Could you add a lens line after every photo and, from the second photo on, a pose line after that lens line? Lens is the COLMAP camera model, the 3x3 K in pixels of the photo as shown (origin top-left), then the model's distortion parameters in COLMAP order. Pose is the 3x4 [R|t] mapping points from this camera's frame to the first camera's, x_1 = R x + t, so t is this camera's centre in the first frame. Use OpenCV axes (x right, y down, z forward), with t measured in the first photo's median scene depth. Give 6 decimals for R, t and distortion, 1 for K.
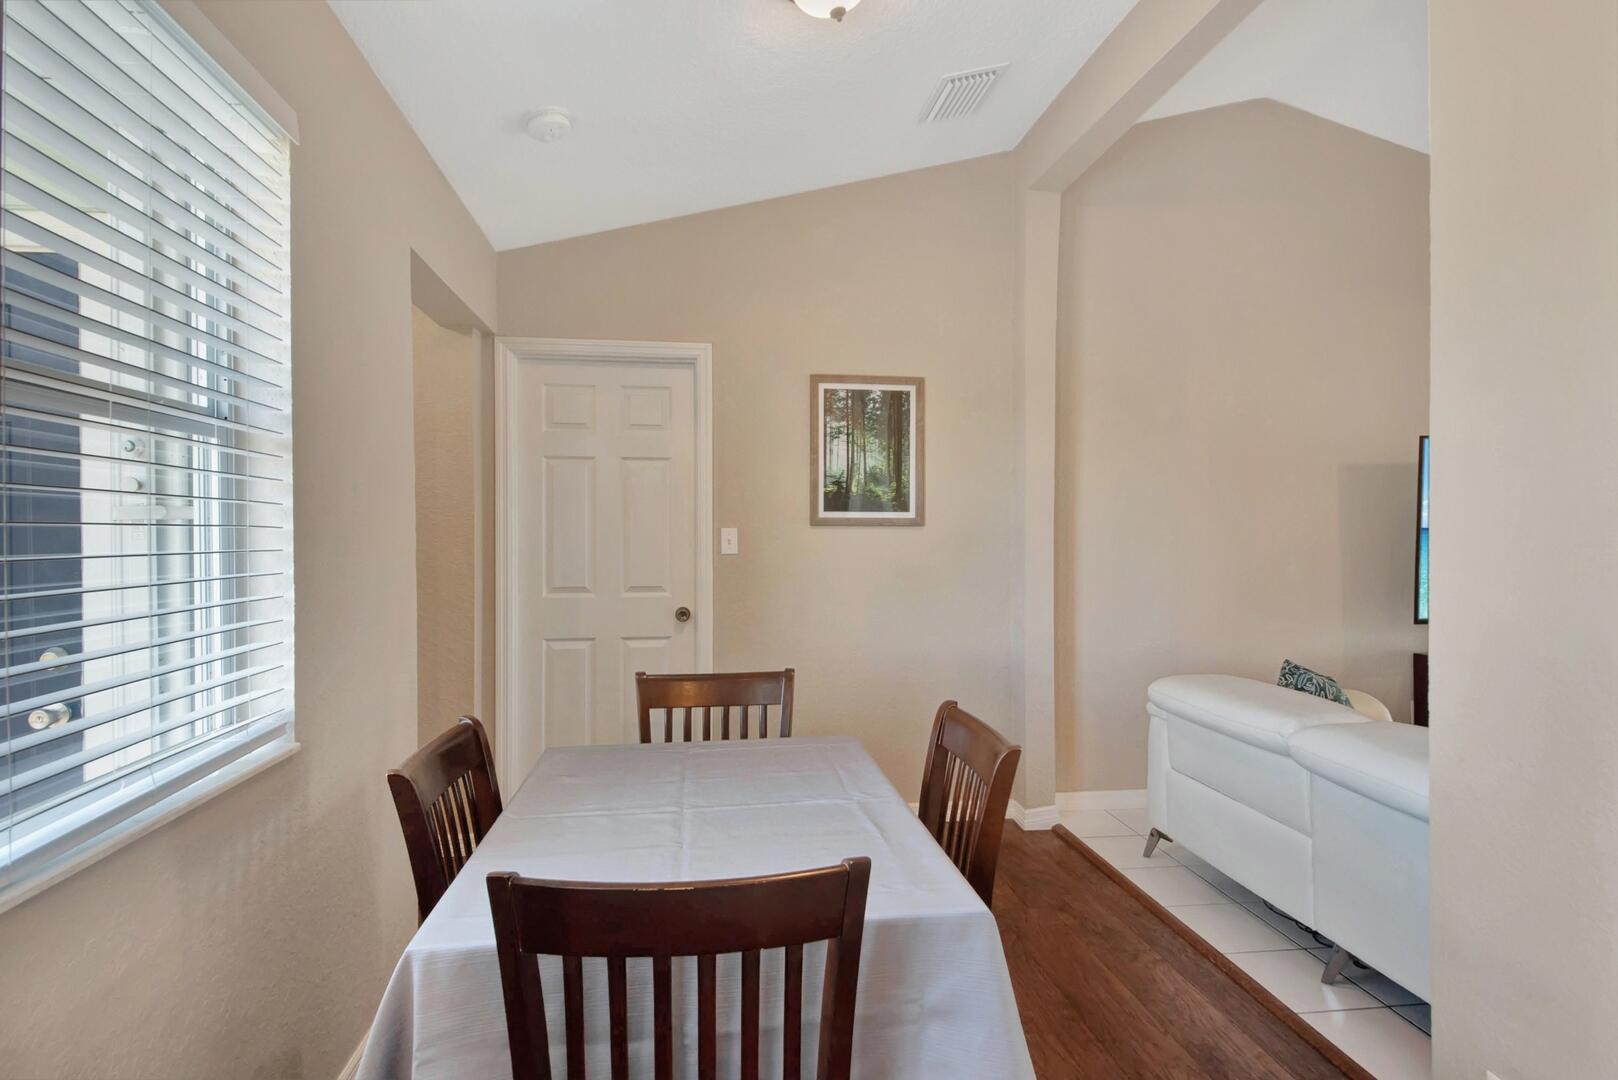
lens RADIAL K [[860.1, 0, 809.5], [0, 860.1, 532.7], [0, 0, 1]] dist [0.034560, -0.000246]
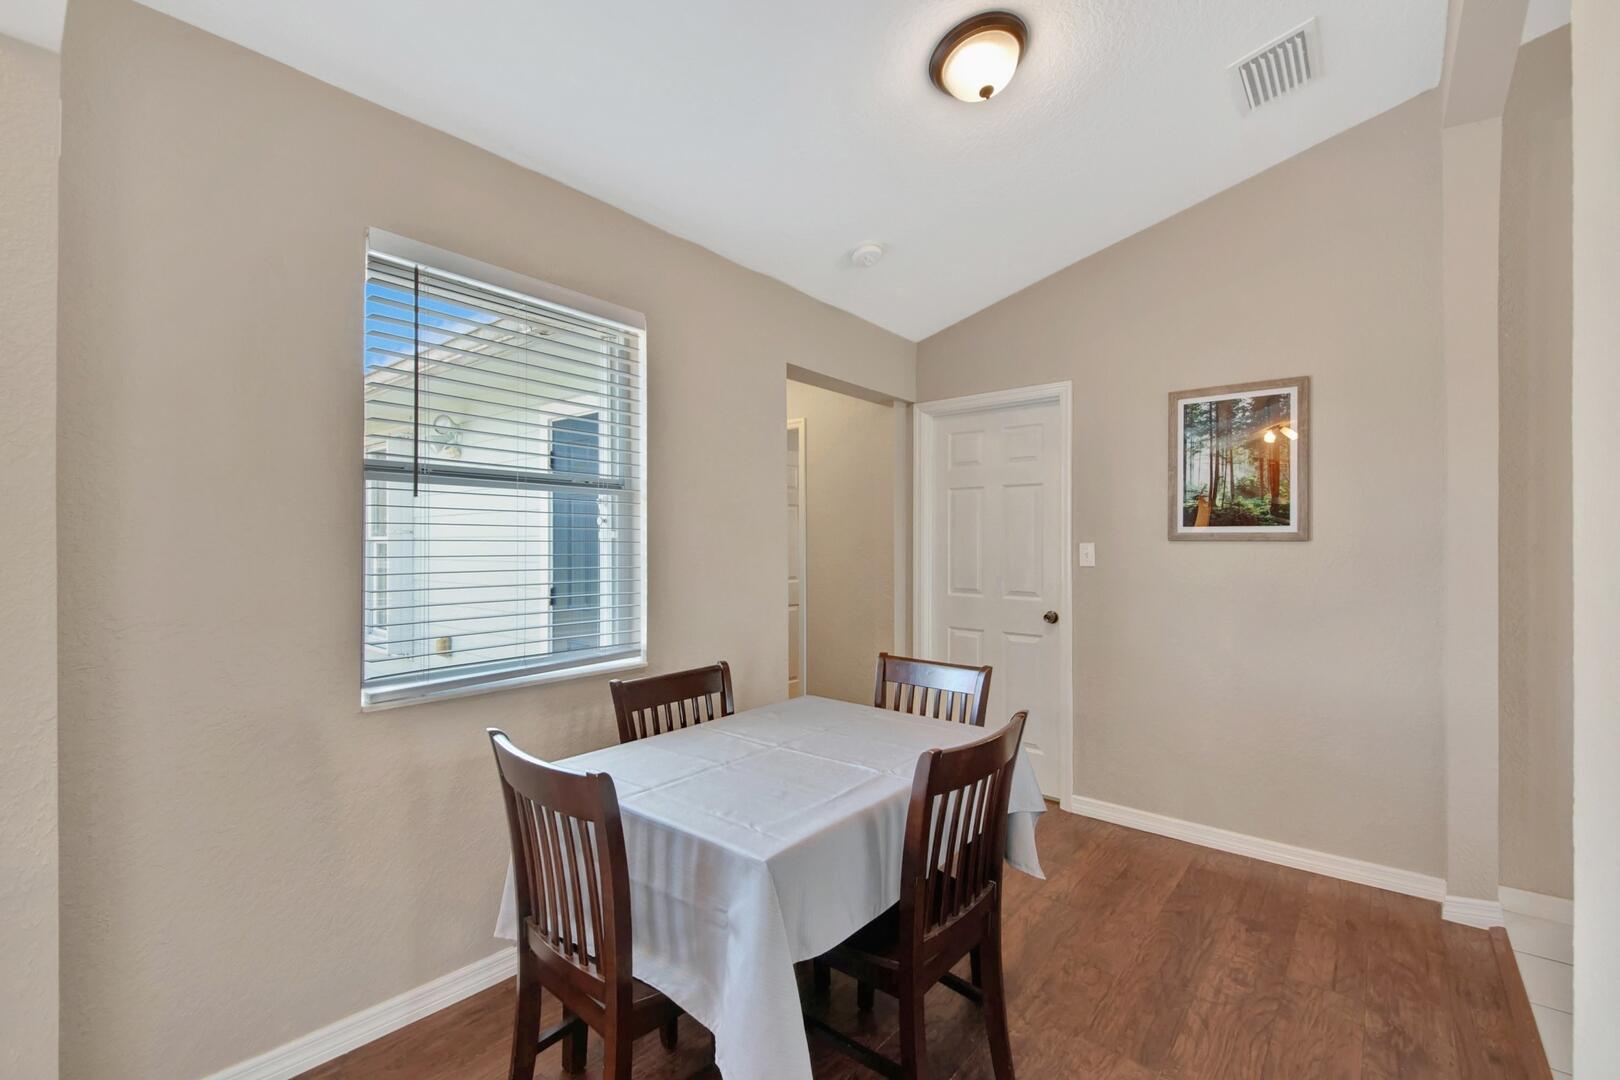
lens RADIAL K [[686.8, 0, 810.0], [0, 686.8, 540.0], [0, 0, 1]] dist [0.029259, -0.027991]
pose [[0.671891, -0.002577, -0.740646, 0.326241], [-0.003887, 0.999968, -0.007006, -0.001674], [0.740640, 0.007586, 0.671859, 0.135532]]
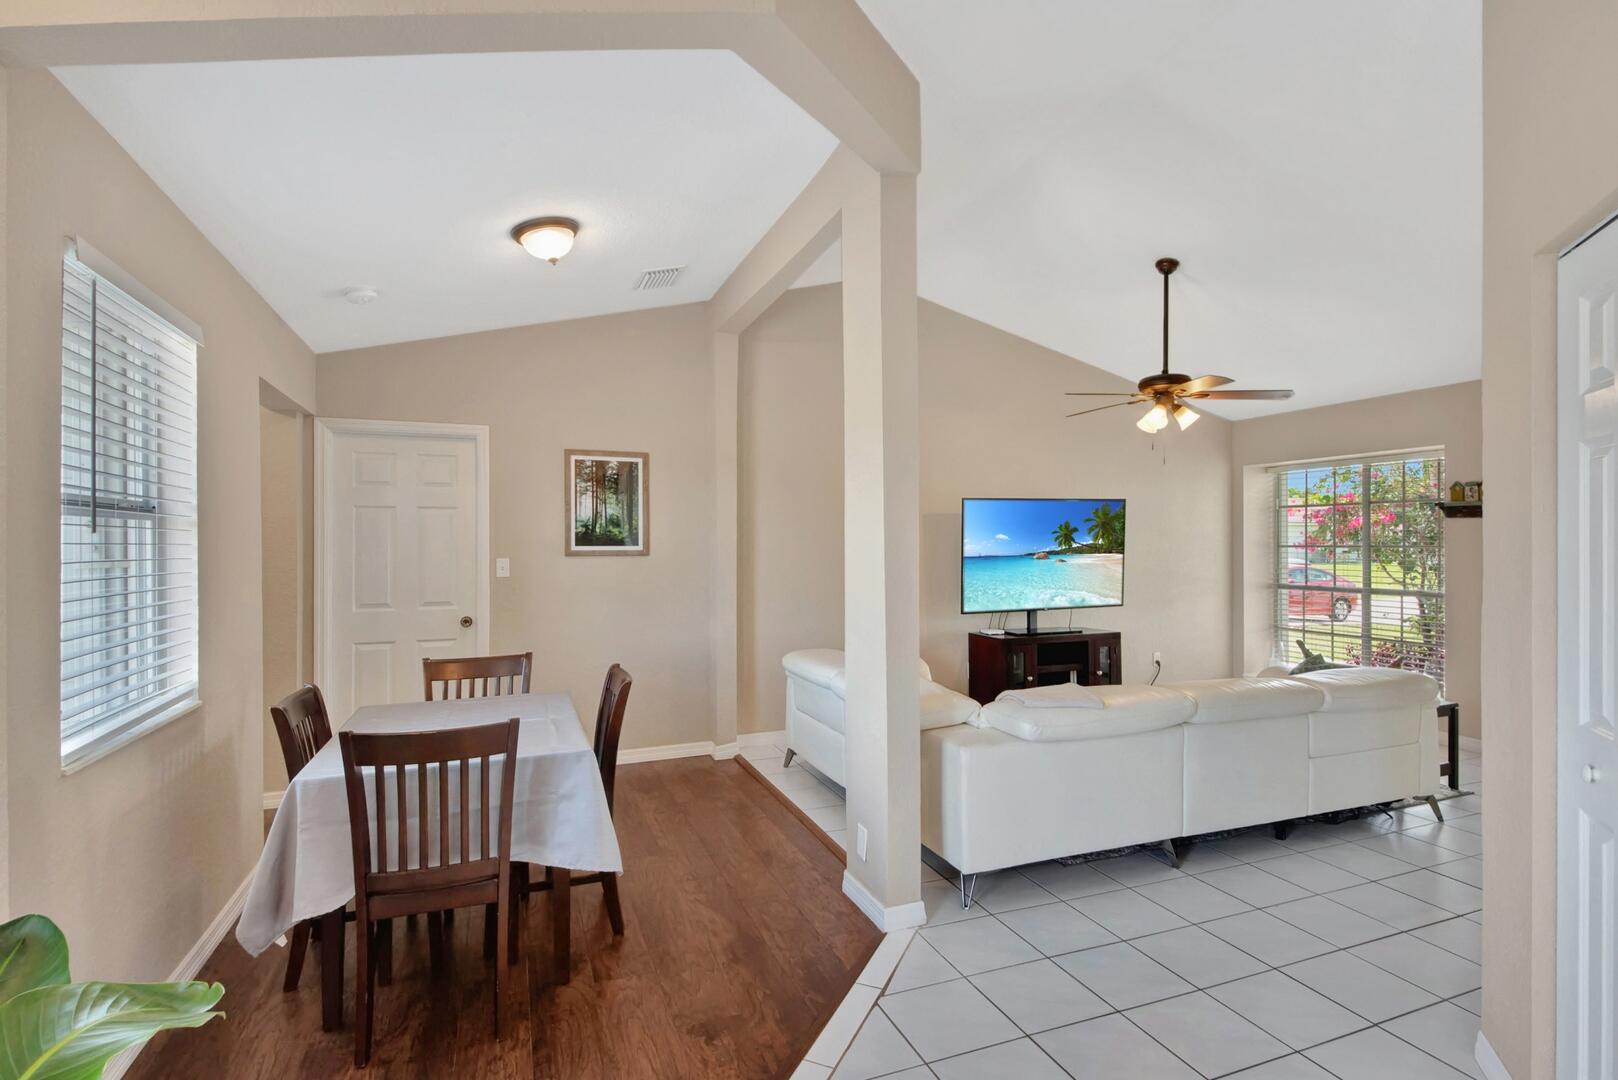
lens RADIAL K [[788.5, 0, 815.1], [0, 788.5, 536.4], [0, 0, 1]] dist [0.048857, -0.048680]
pose [[0.972526, -0.002667, 0.232779, 0.098905], [0.004998, 0.999943, -0.009424, -0.026425], [-0.232741, 0.010329, 0.972484, -0.364560]]
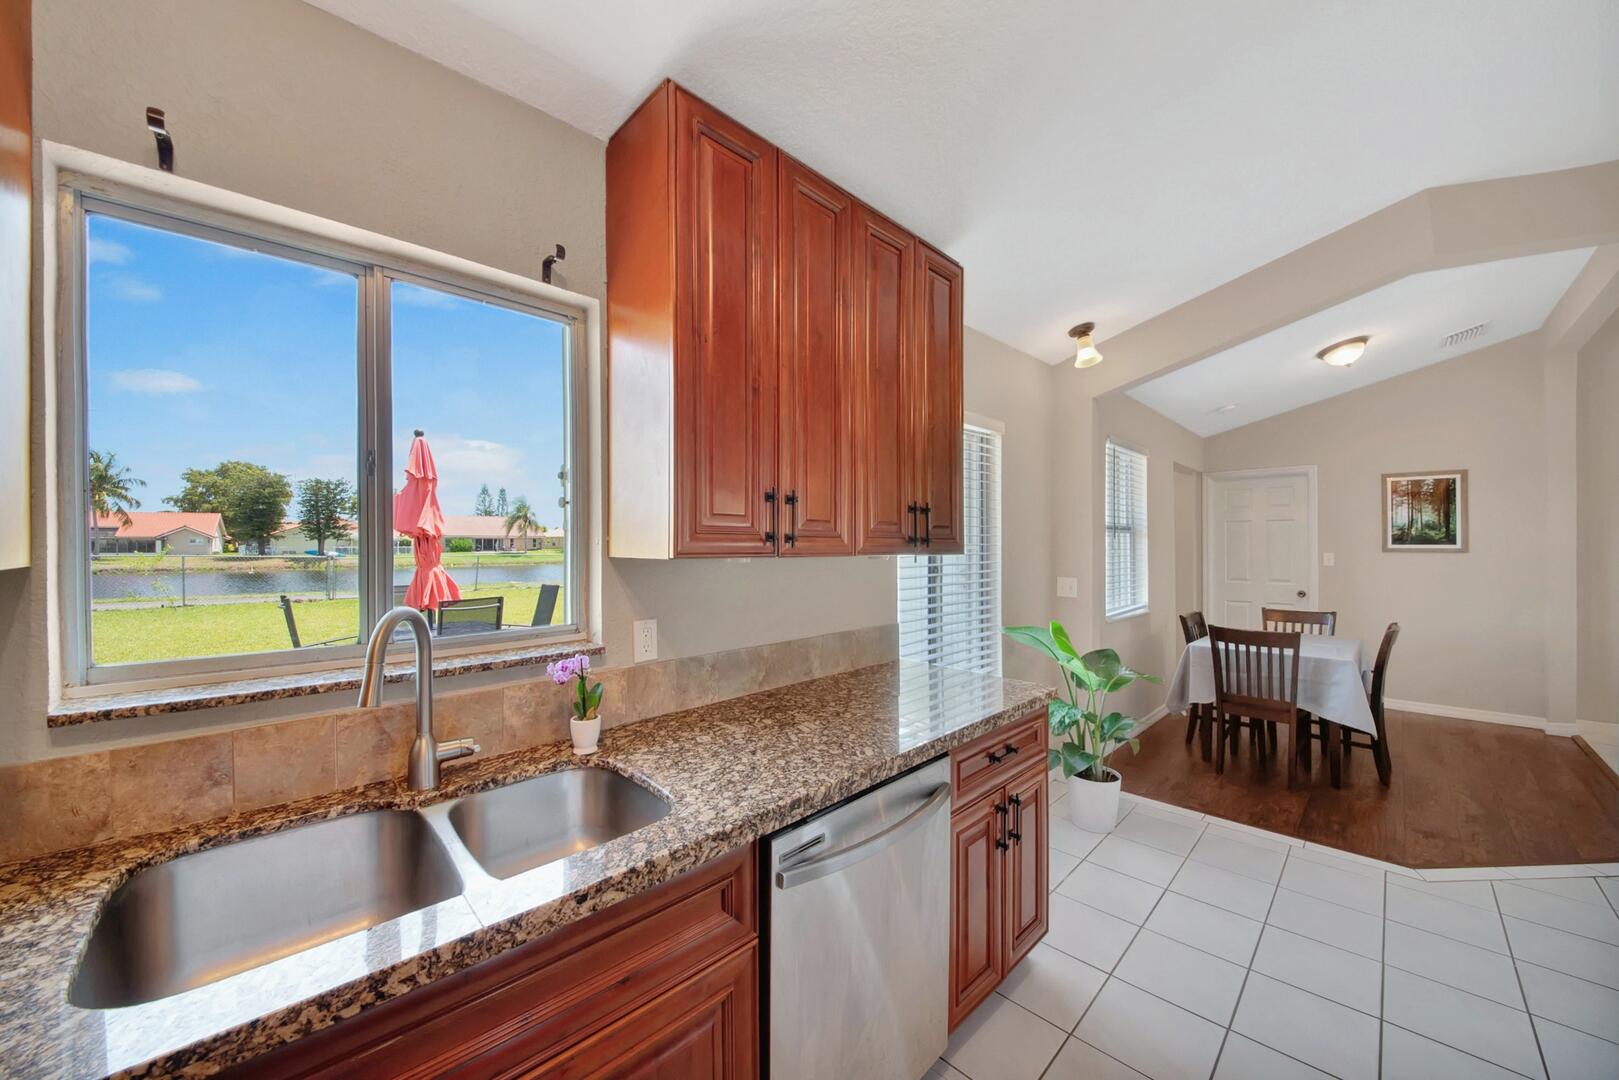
lens RADIAL K [[588.5, 0, 809.5], [0, 588.5, 540.0], [0, 0, 1]] dist [-0.020729, -0.000084]
pose [[0.594711, -0.010109, -0.803876, 0.282164], [0.003261, 0.999943, -0.010162, -0.026500], [0.803933, 0.003422, 0.594710, -0.827048]]
